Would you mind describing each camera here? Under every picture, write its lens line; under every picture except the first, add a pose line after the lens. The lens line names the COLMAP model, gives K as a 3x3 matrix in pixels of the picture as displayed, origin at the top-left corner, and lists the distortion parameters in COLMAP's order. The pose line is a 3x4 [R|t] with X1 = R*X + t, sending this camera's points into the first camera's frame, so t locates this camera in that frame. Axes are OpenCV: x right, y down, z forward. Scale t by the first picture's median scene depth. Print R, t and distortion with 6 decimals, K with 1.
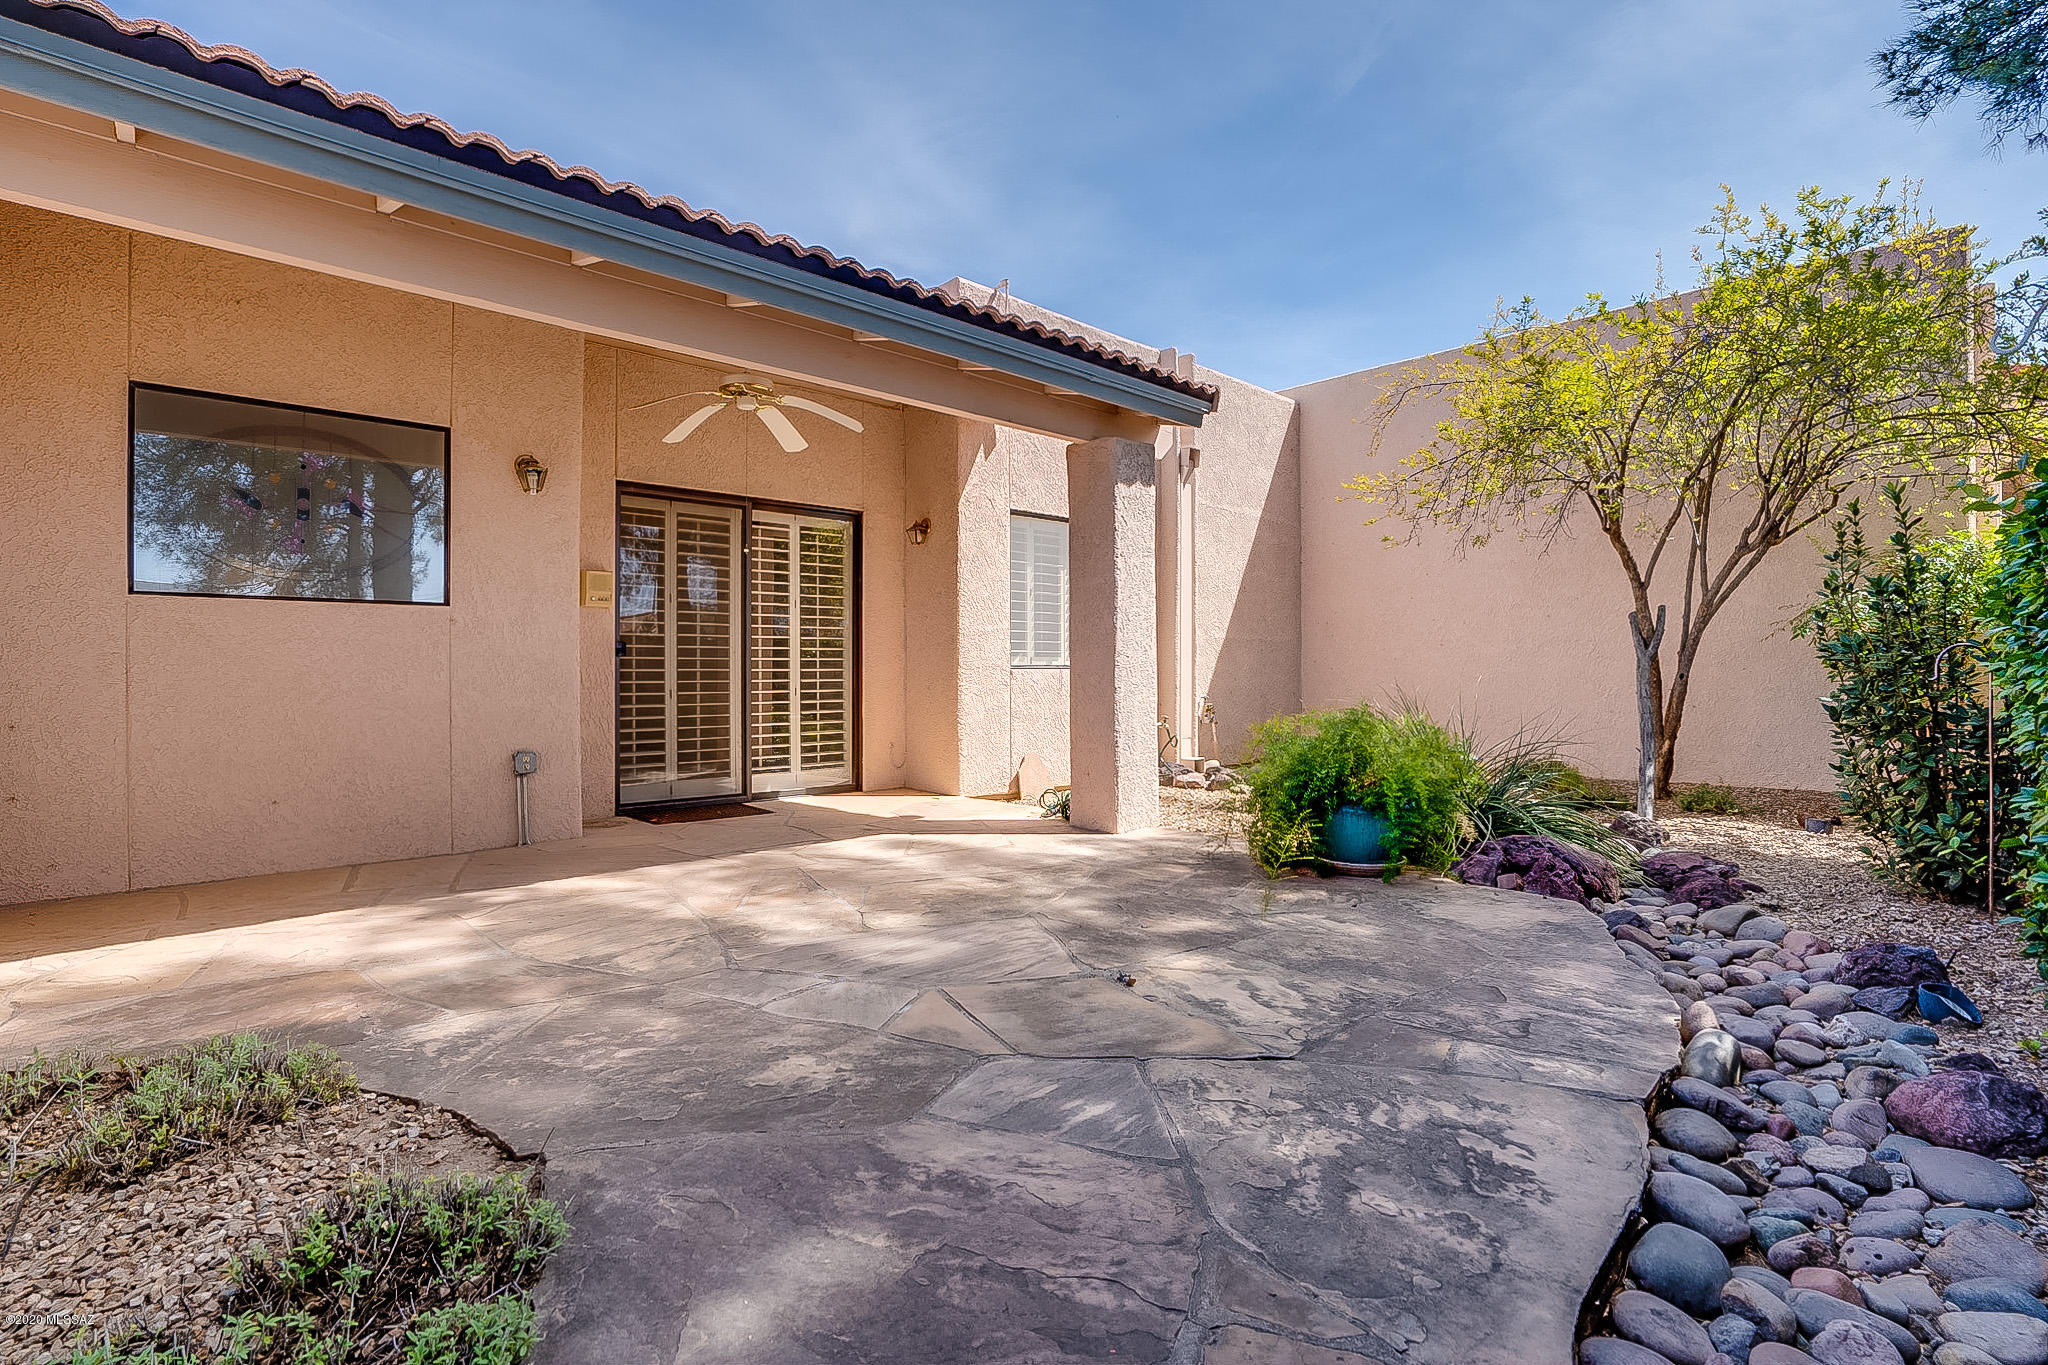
lens RADIAL K [[952.4, 0, 1023.2], [0, 952.4, 676.1], [0, 0, 1]] dist [-0.062054, 0.028544]
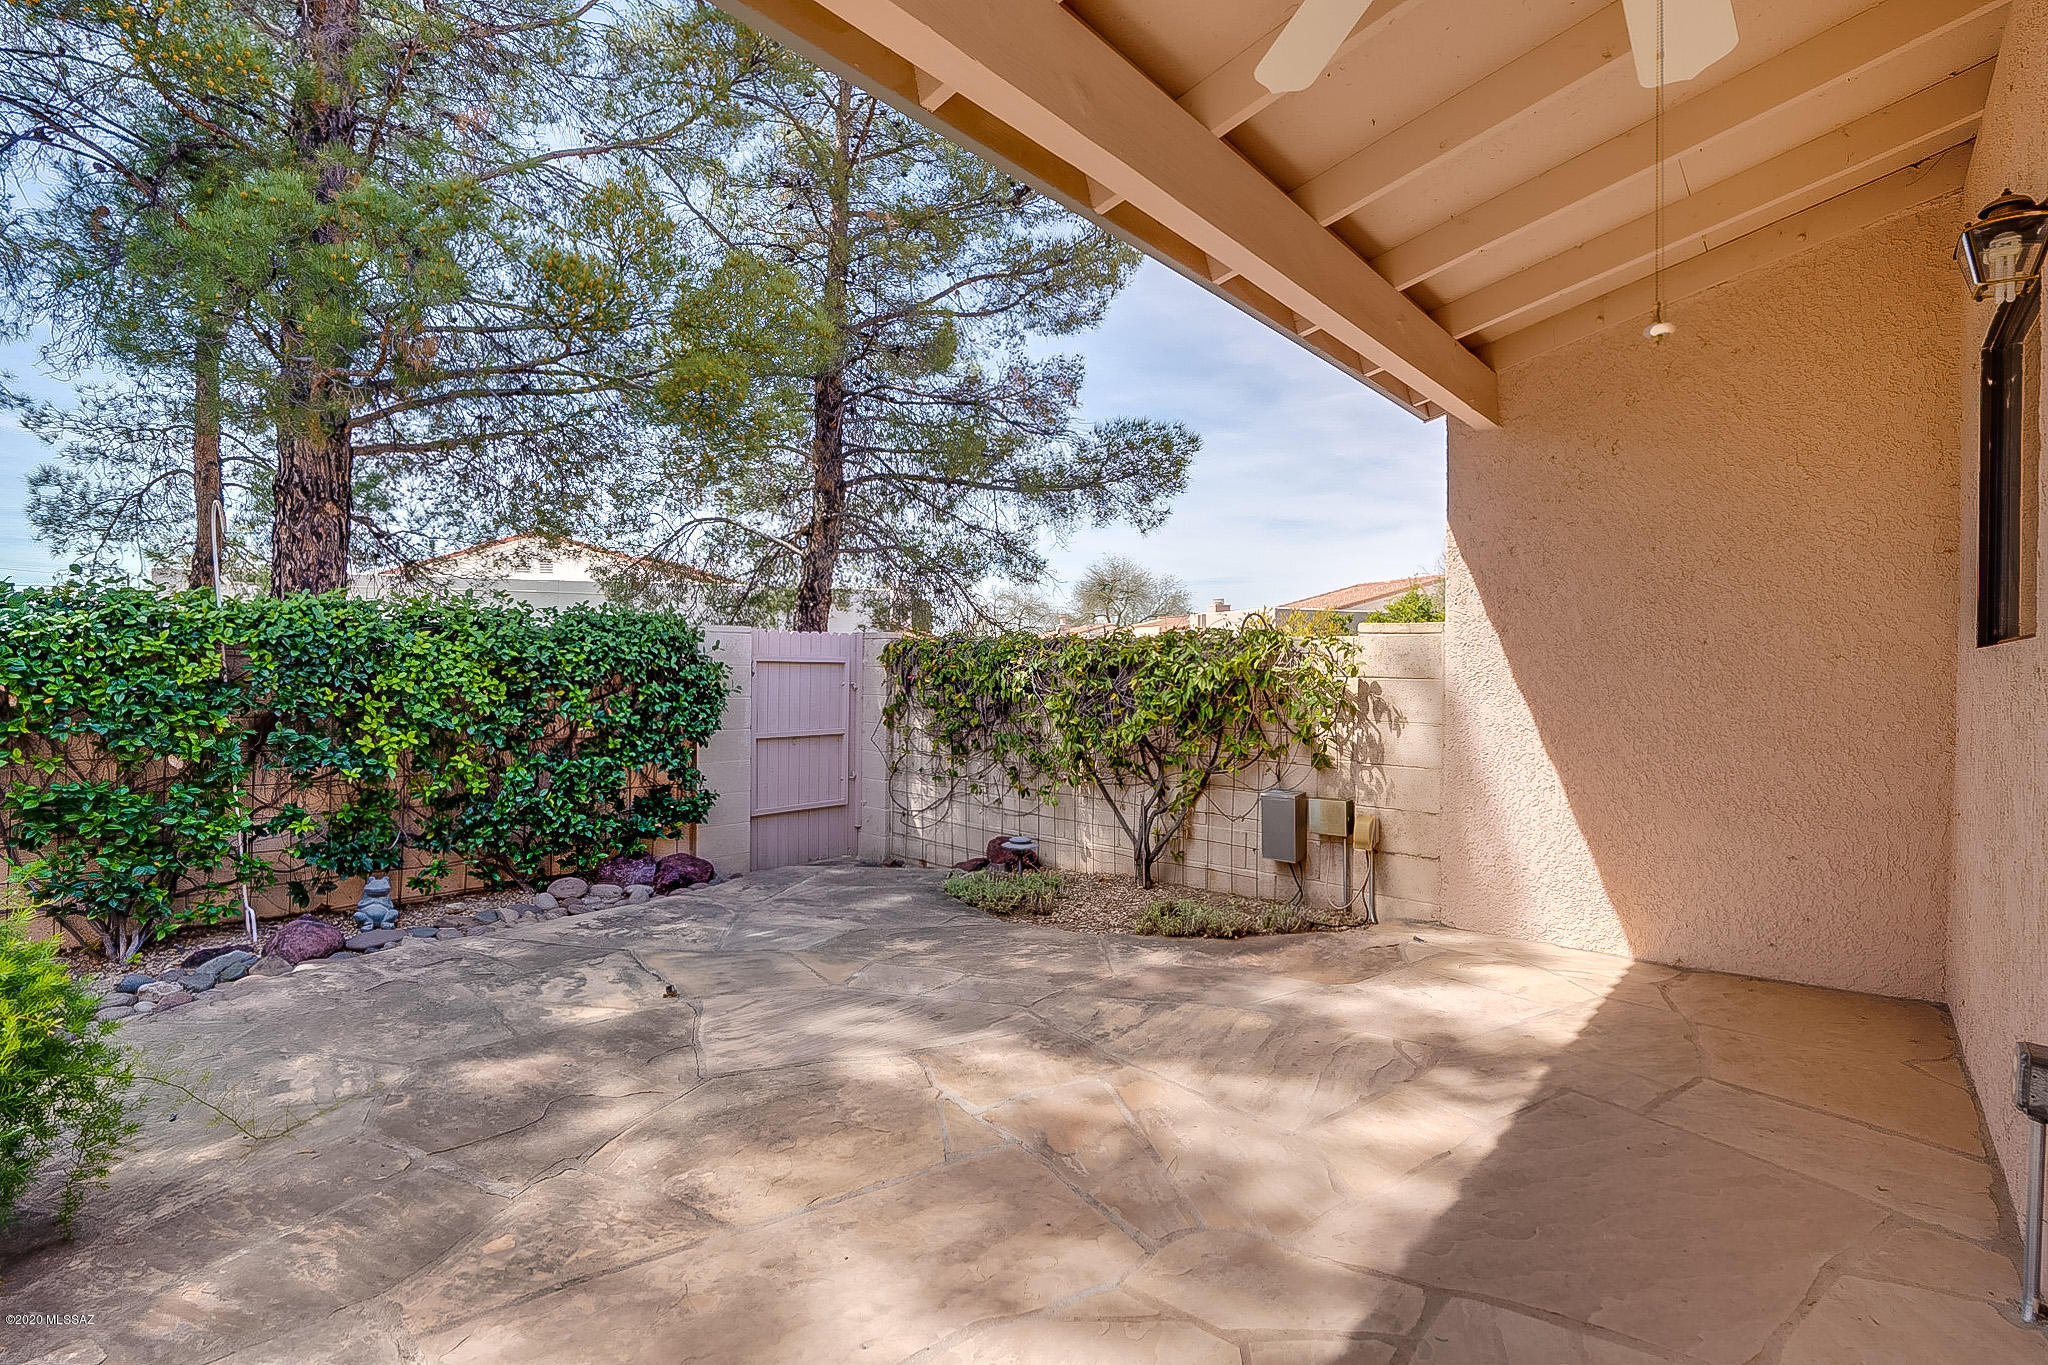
lens RADIAL K [[952.4, 0, 1023.2], [0, 952.4, 676.1], [0, 0, 1]] dist [-0.062054, 0.028544]
pose [[-0.996215, -0.007684, -0.086581, -0.238291], [-0.009111, 0.999829, 0.016100, -0.101336], [0.086442, 0.016828, -0.996115, 2.339577]]
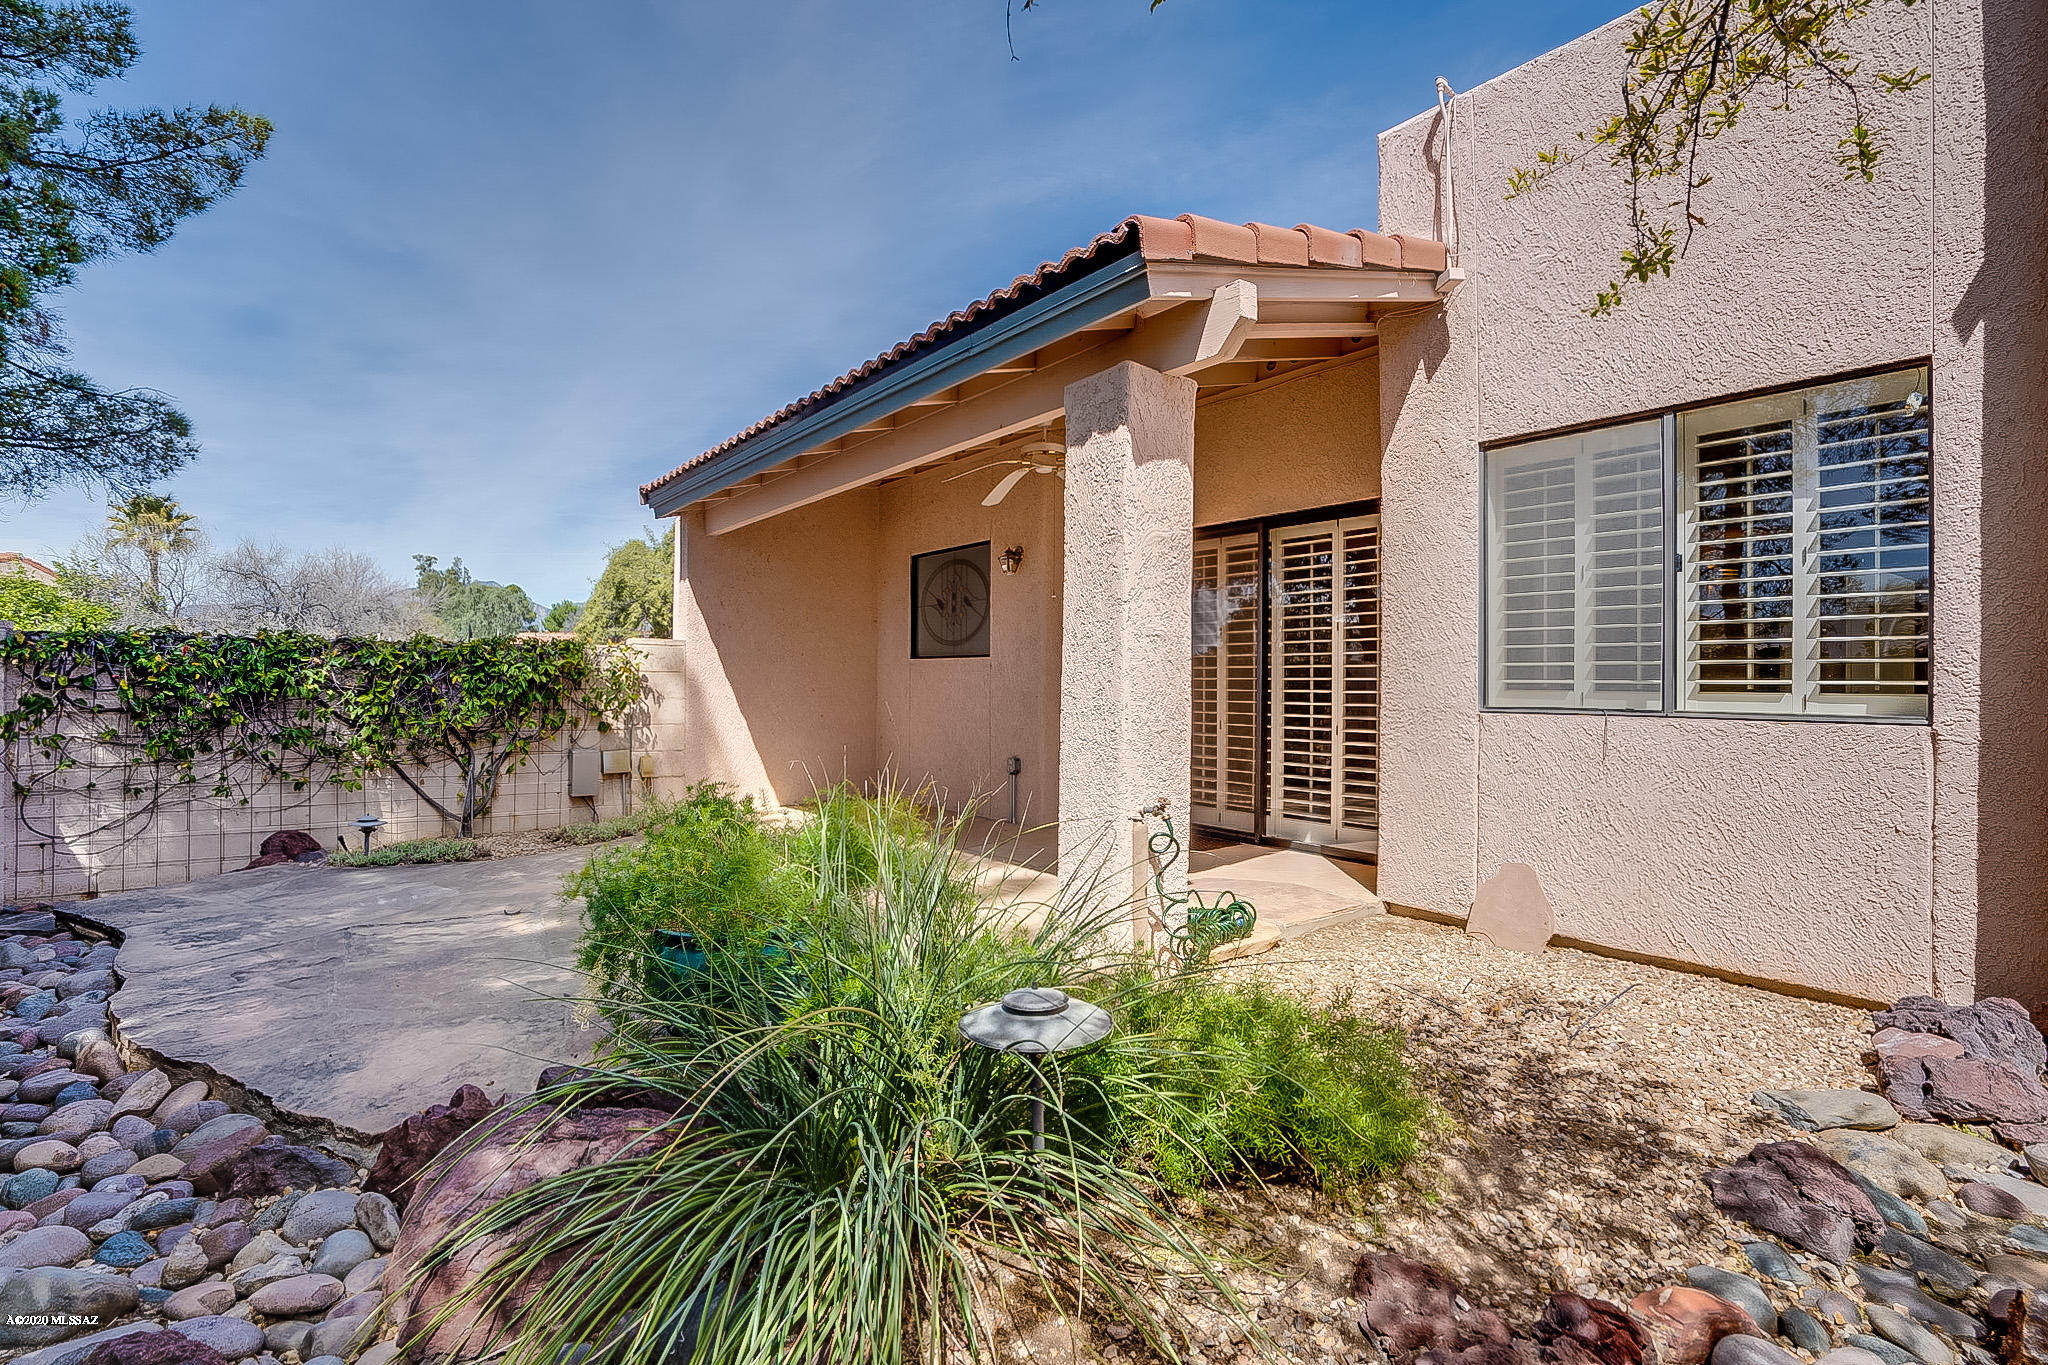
lens RADIAL K [[952.4, 0, 1023.2], [0, 952.4, 676.1], [0, 0, 1]] dist [-0.062054, 0.028544]
pose [[-0.117037, -0.001572, -0.993126, 1.617640], [-0.008999, 0.999959, -0.000523, -0.073600], [0.993087, 0.008876, -0.117047, 2.127347]]
